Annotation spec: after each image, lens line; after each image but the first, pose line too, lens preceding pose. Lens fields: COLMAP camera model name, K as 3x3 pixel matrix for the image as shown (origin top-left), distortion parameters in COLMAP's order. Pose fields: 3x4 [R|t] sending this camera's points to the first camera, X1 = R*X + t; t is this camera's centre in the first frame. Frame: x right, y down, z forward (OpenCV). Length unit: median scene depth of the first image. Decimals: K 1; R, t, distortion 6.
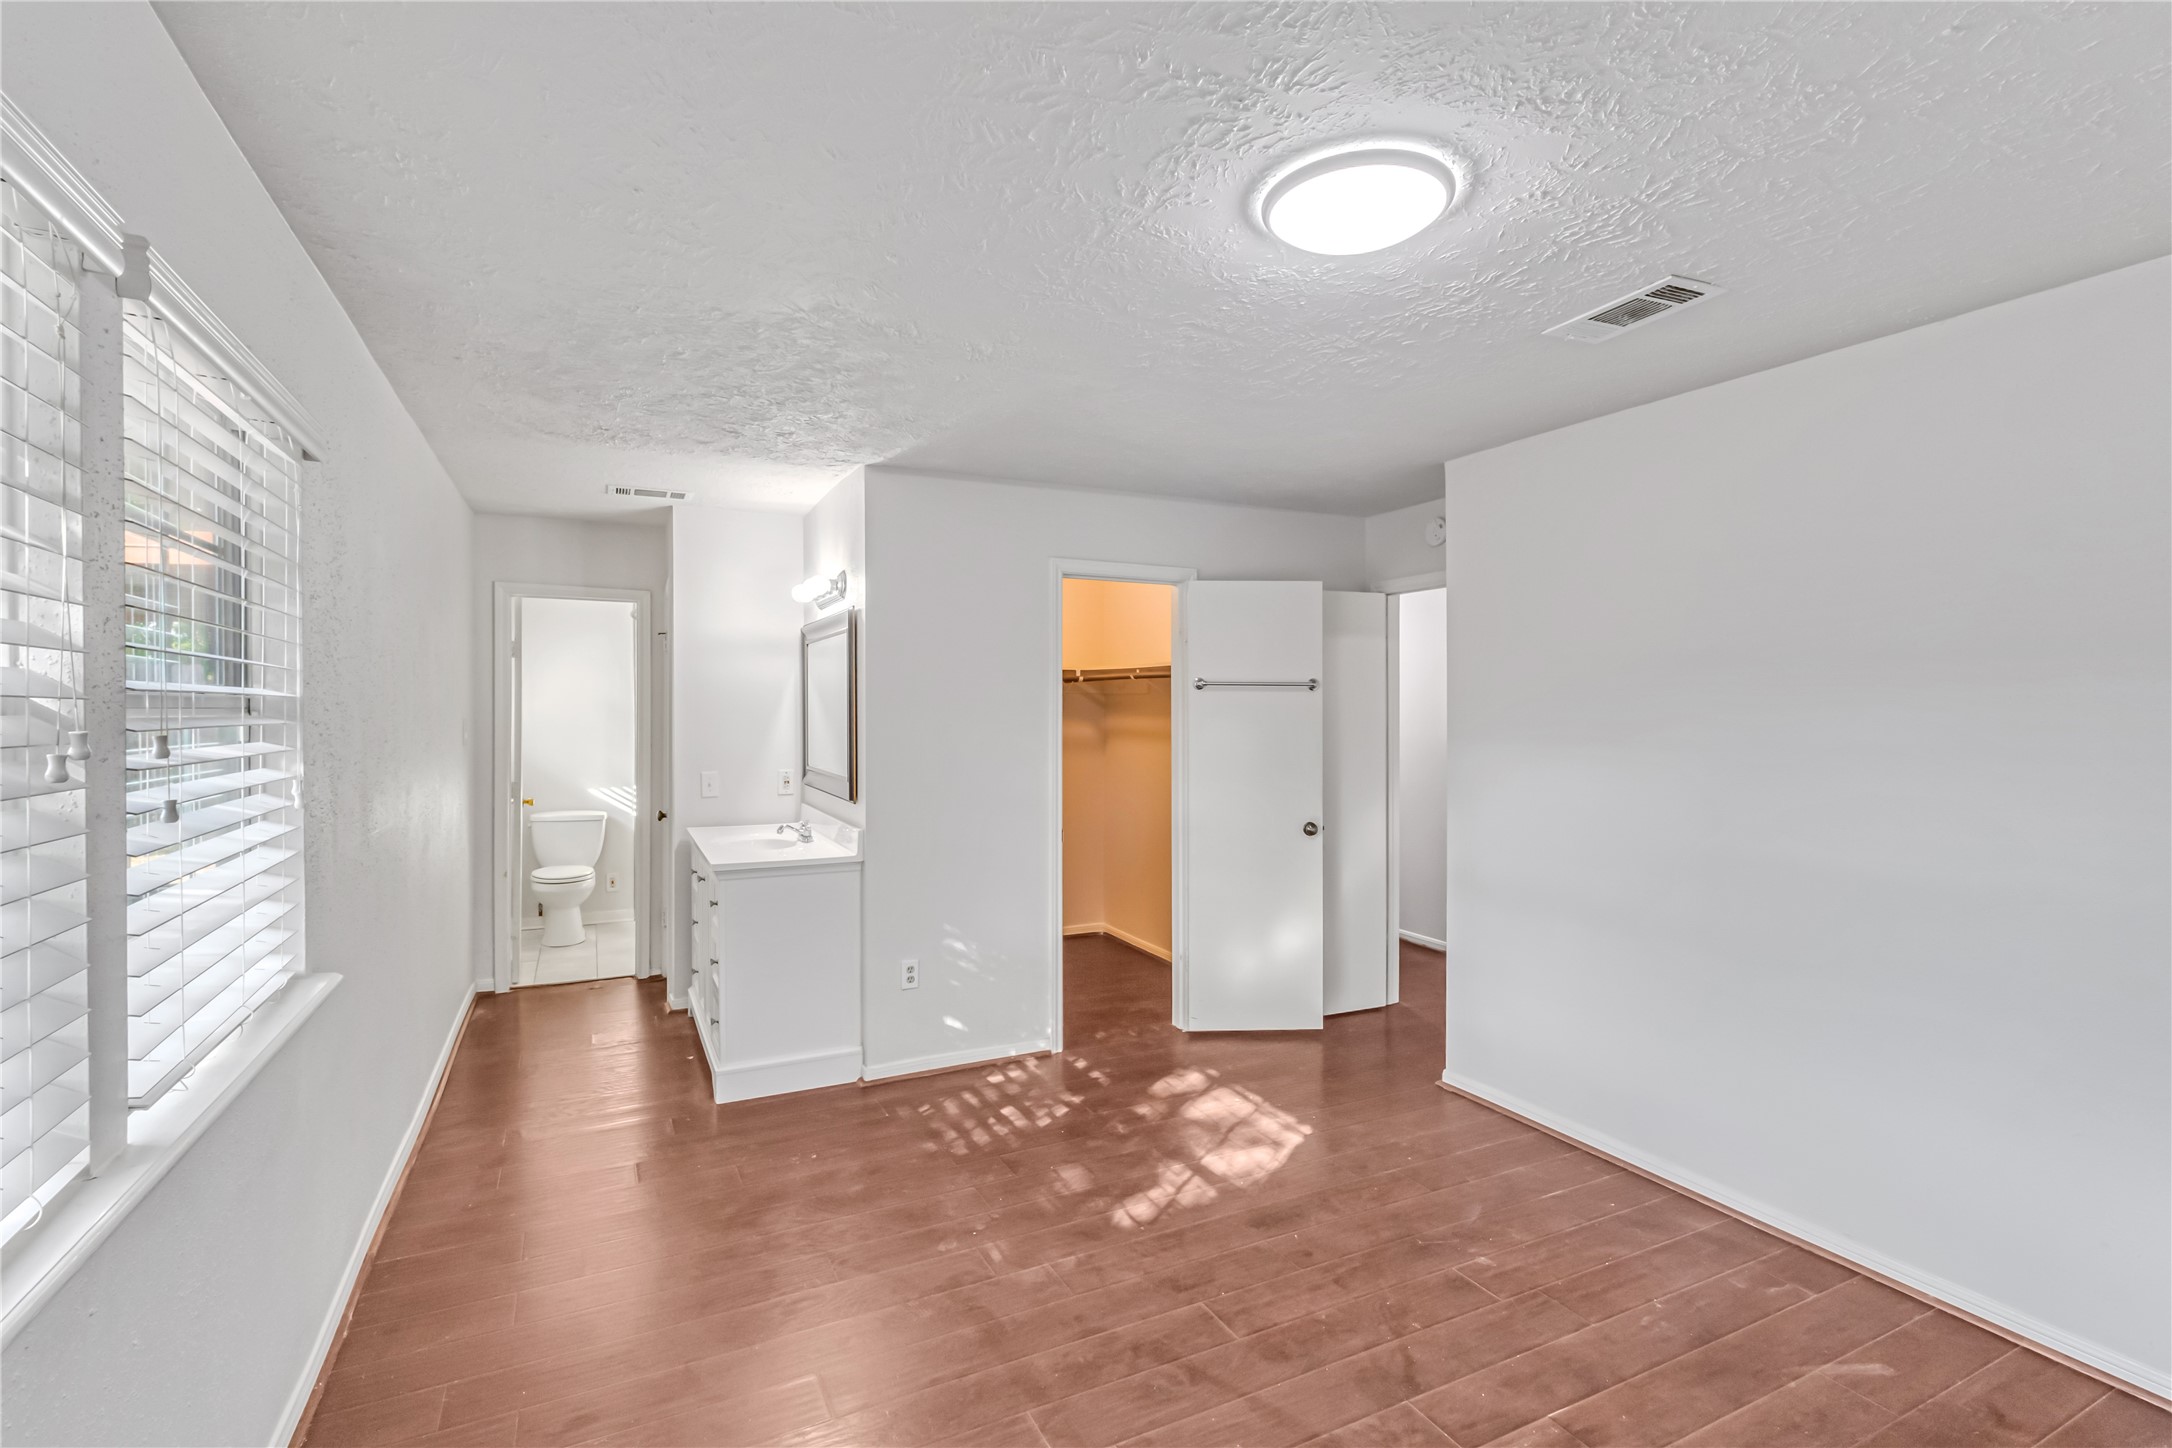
lens RADIAL K [[1010.7, 0, 1080.9], [0, 1010.7, 700.3], [0, 0, 1]] dist [-0.002122, 0.000046]
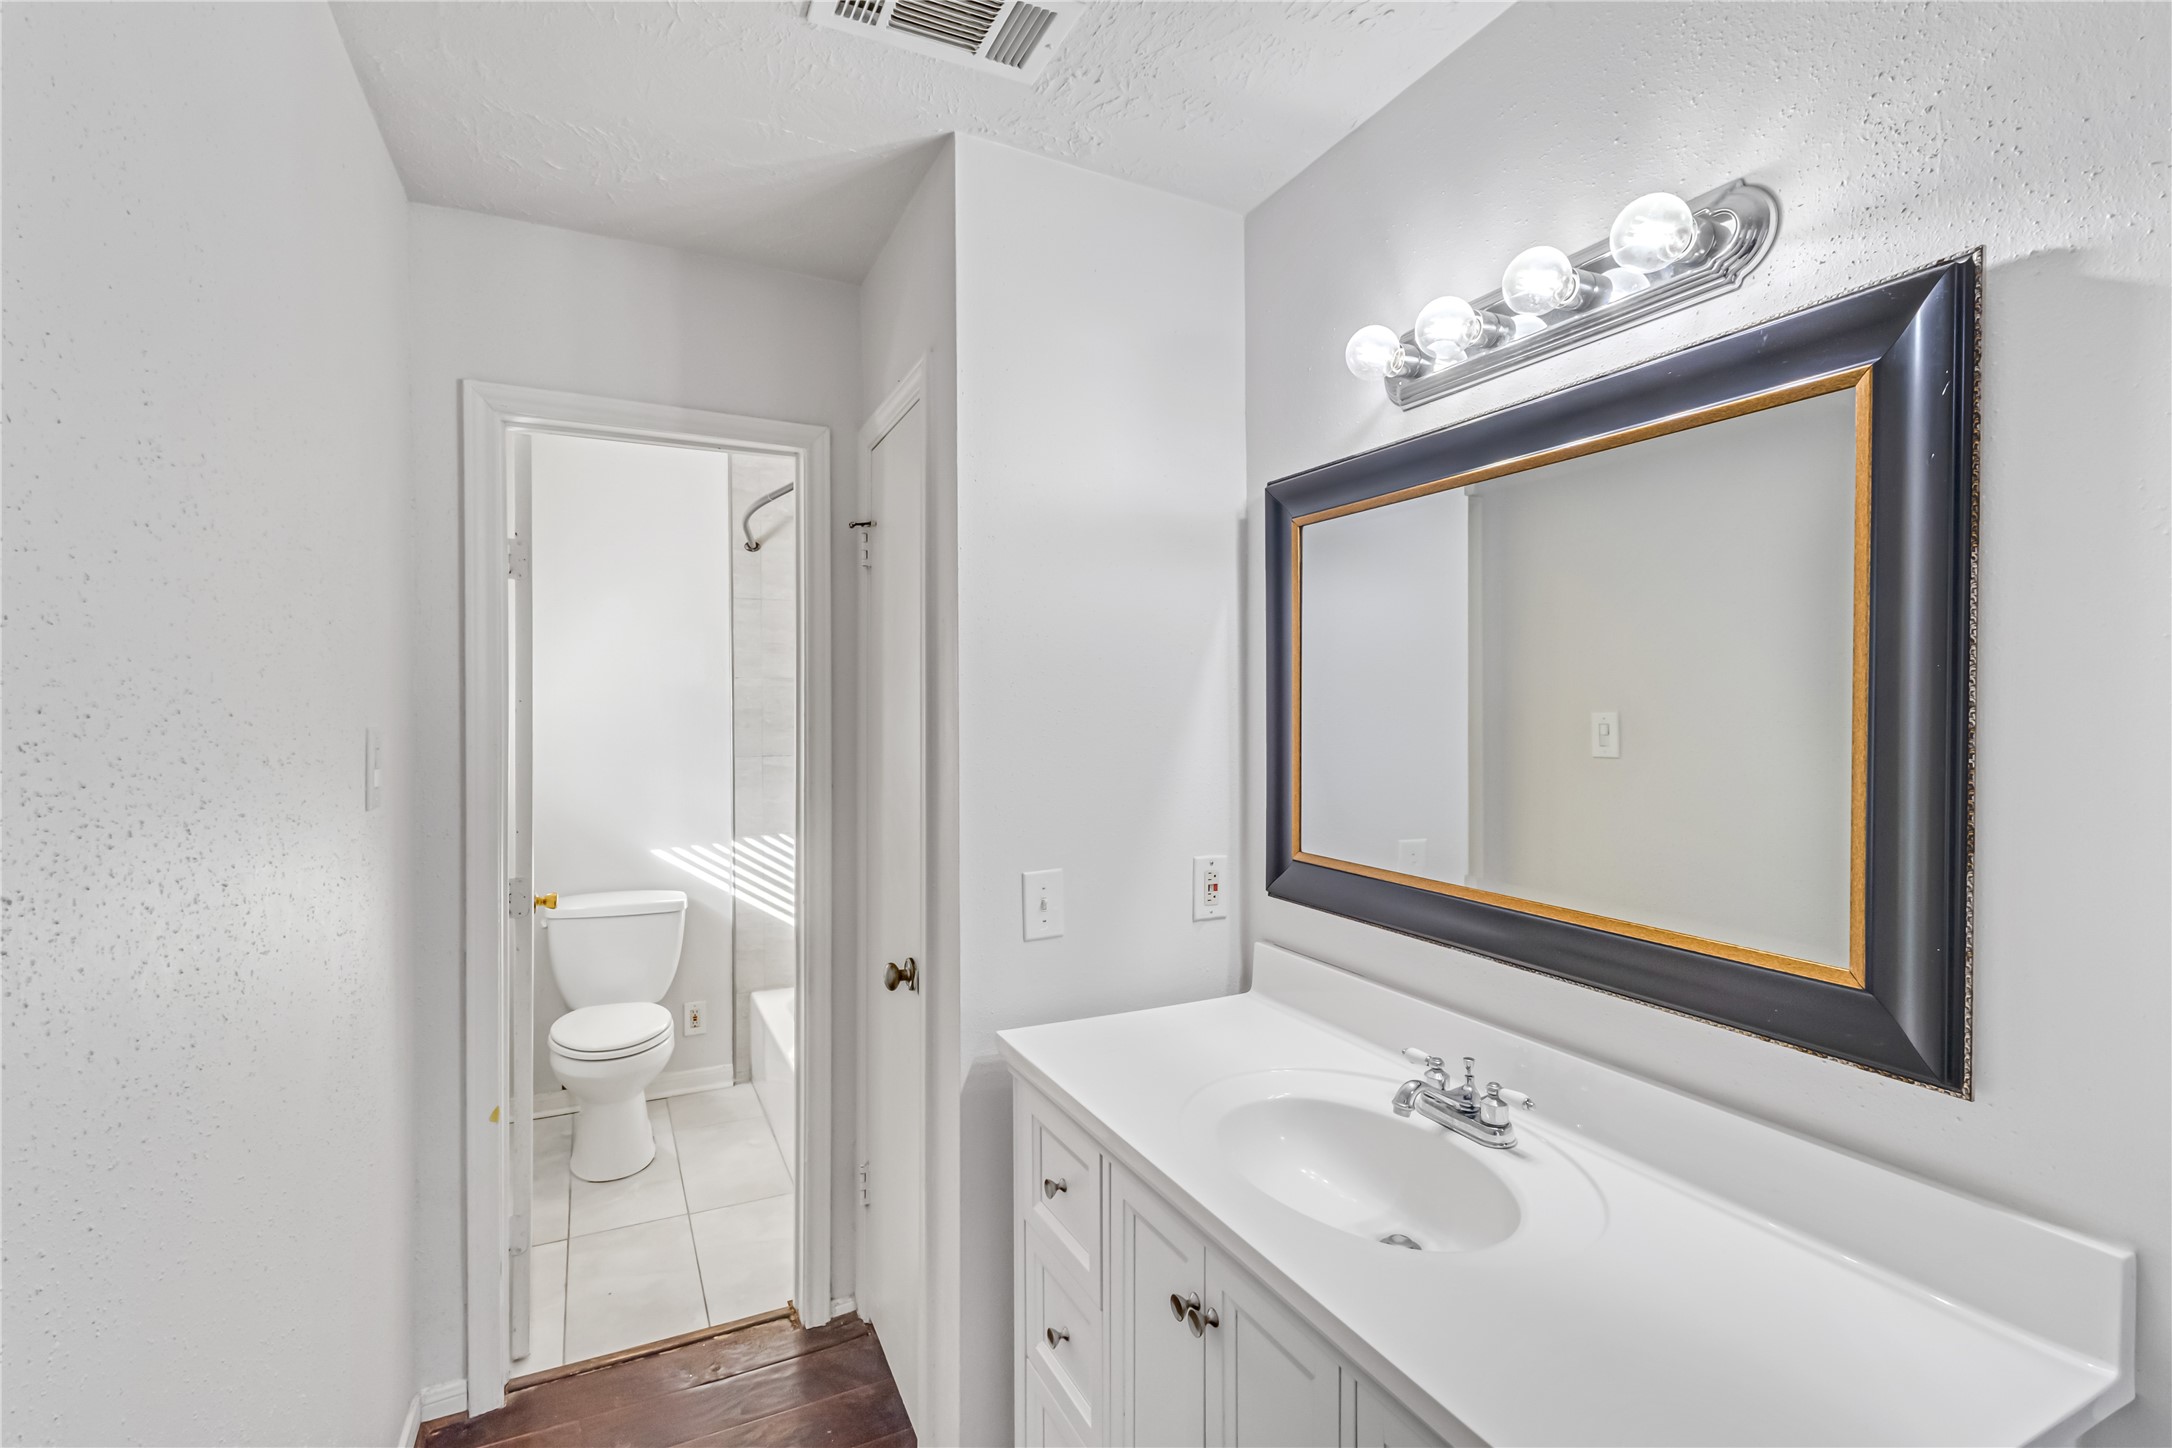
lens RADIAL K [[1010.7, 0, 1080.9], [0, 1010.7, 700.3], [0, 0, 1]] dist [-0.002122, 0.000046]
pose [[0.999997, -0.001569, -0.001799, -0.321651], [0.001573, 0.999996, 0.002144, 0.007479], [0.001795, -0.002147, 0.999996, 0.574350]]
